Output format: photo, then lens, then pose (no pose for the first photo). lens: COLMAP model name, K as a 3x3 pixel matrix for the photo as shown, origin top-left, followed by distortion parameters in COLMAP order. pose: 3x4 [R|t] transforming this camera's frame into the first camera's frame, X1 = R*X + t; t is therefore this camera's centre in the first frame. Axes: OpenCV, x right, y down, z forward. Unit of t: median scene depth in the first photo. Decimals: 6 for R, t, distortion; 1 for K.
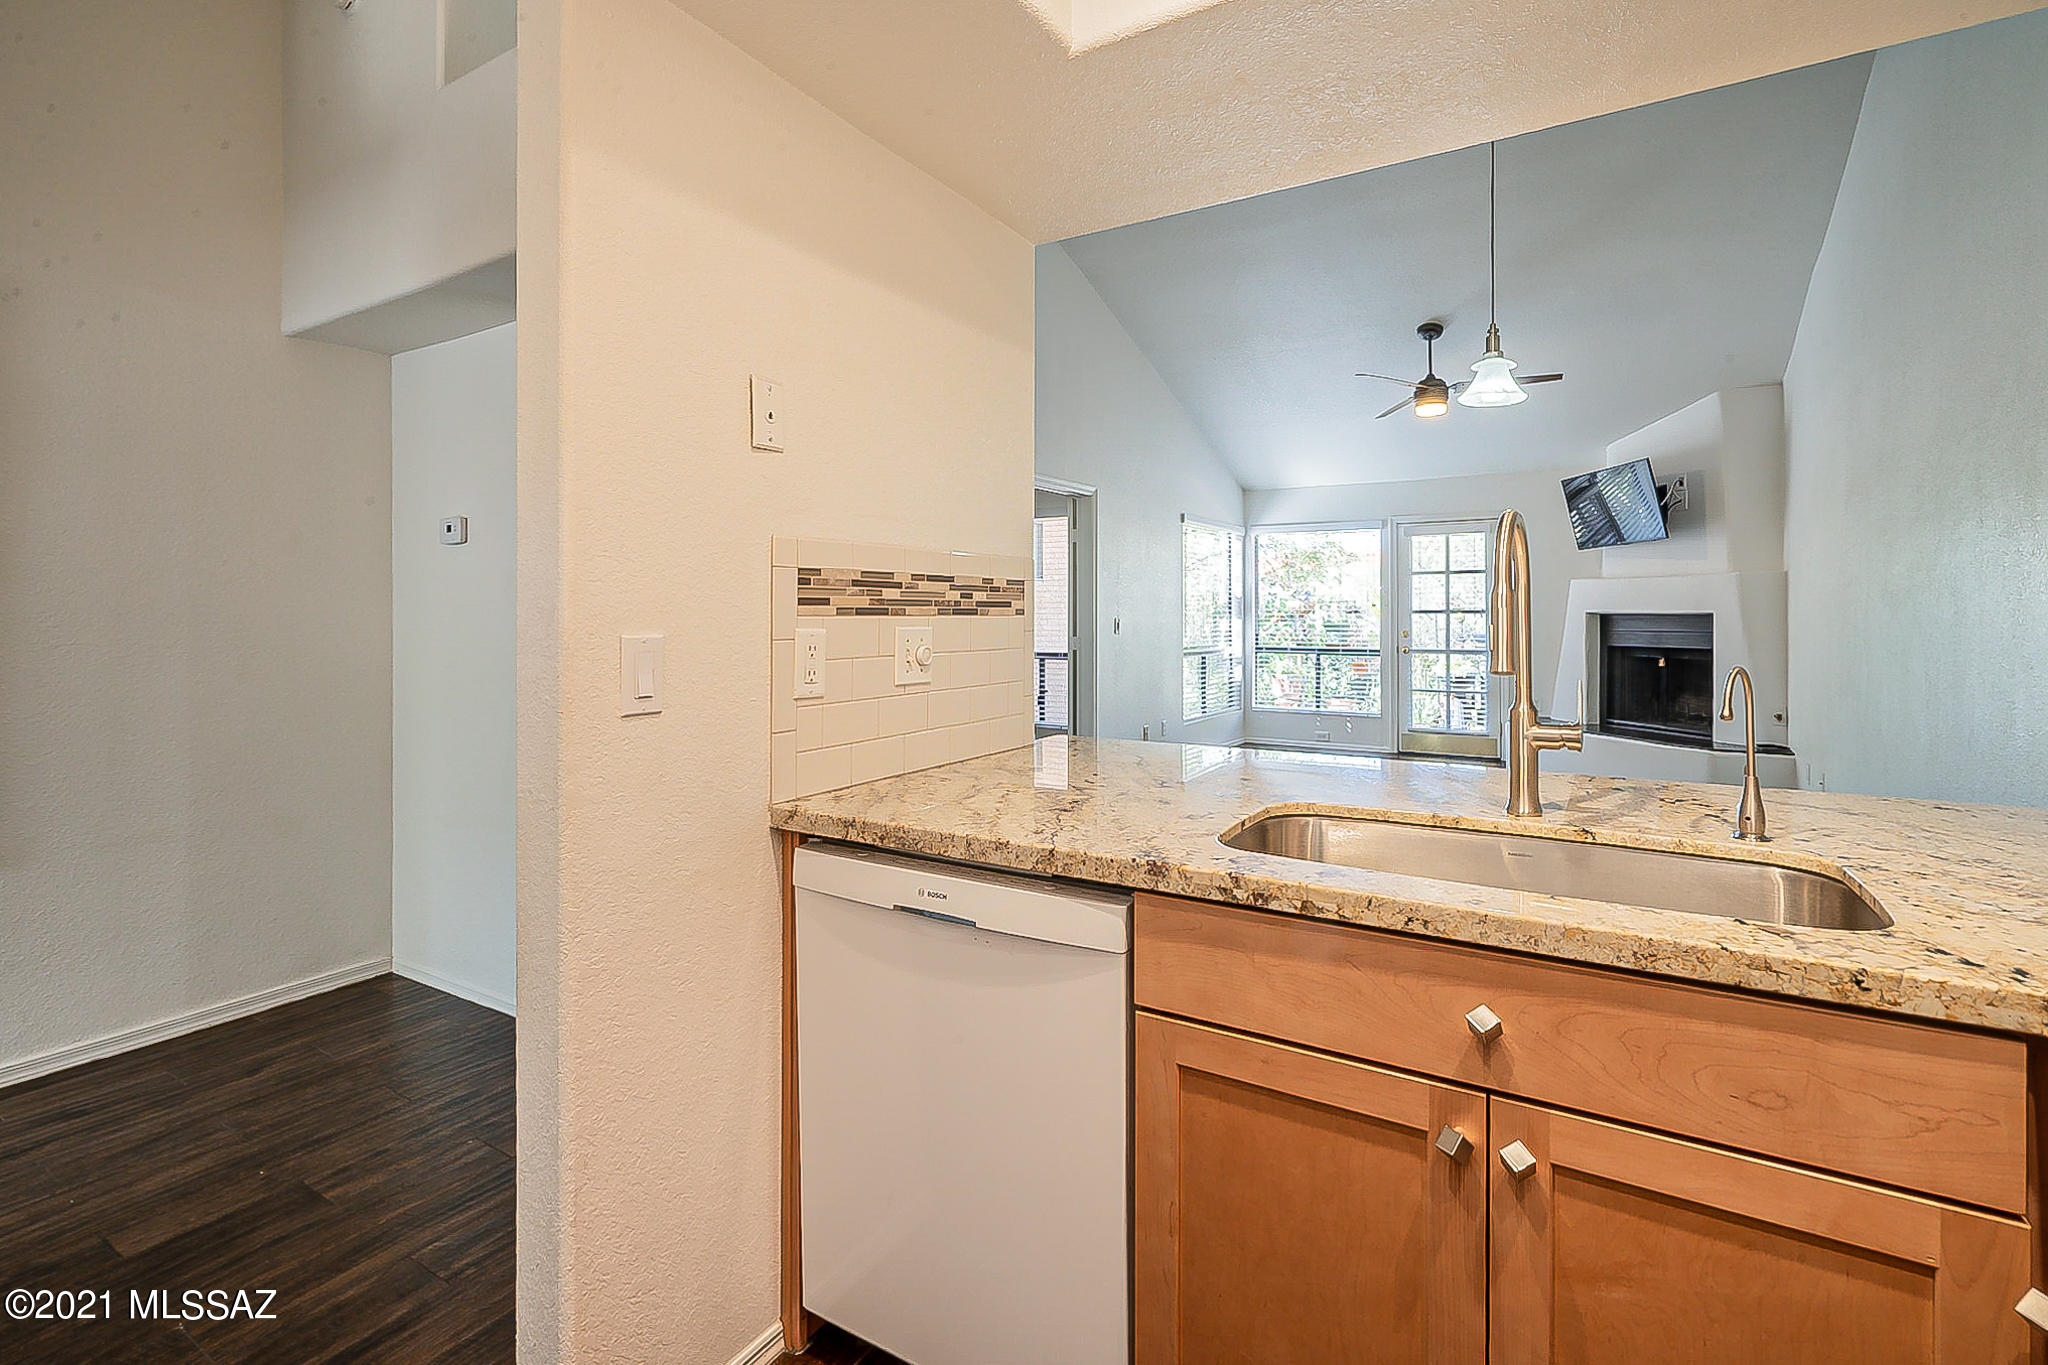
lens RADIAL K [[964.2, 0, 994.0], [0, 964.2, 609.9], [0, 0, 1]] dist [0.000131, -0.000436]
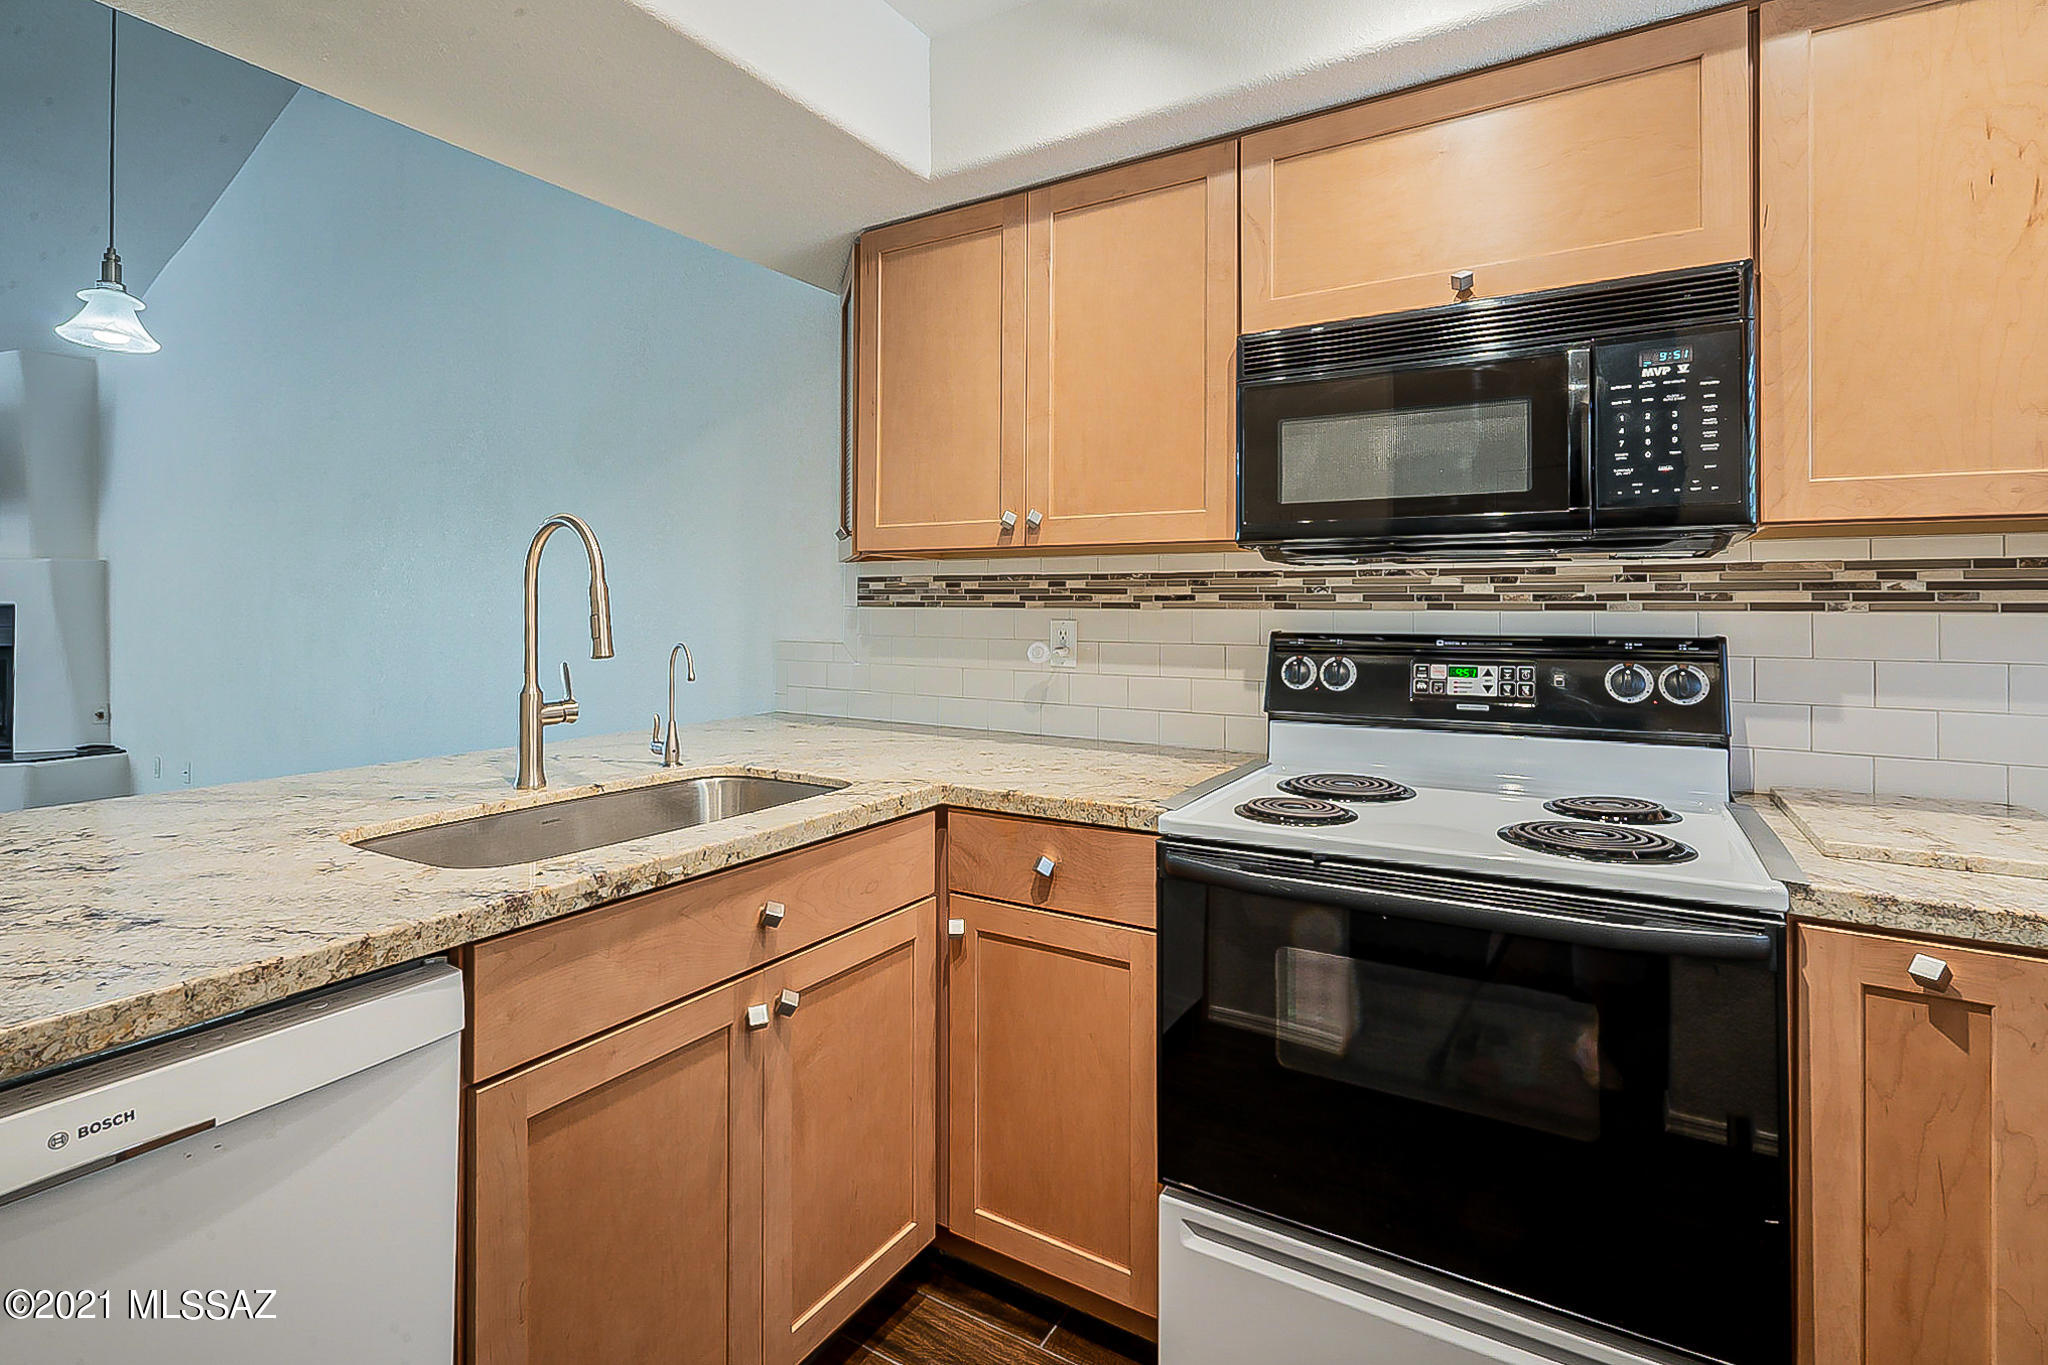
lens RADIAL K [[964.2, 0, 994.0], [0, 964.2, 609.9], [0, 0, 1]] dist [0.000131, -0.000436]
pose [[0.000054, -0.001252, 0.999999, -0.668128], [-0.005226, 0.999986, 0.001252, 0.008192], [-0.999986, -0.005226, 0.000048, 0.574450]]
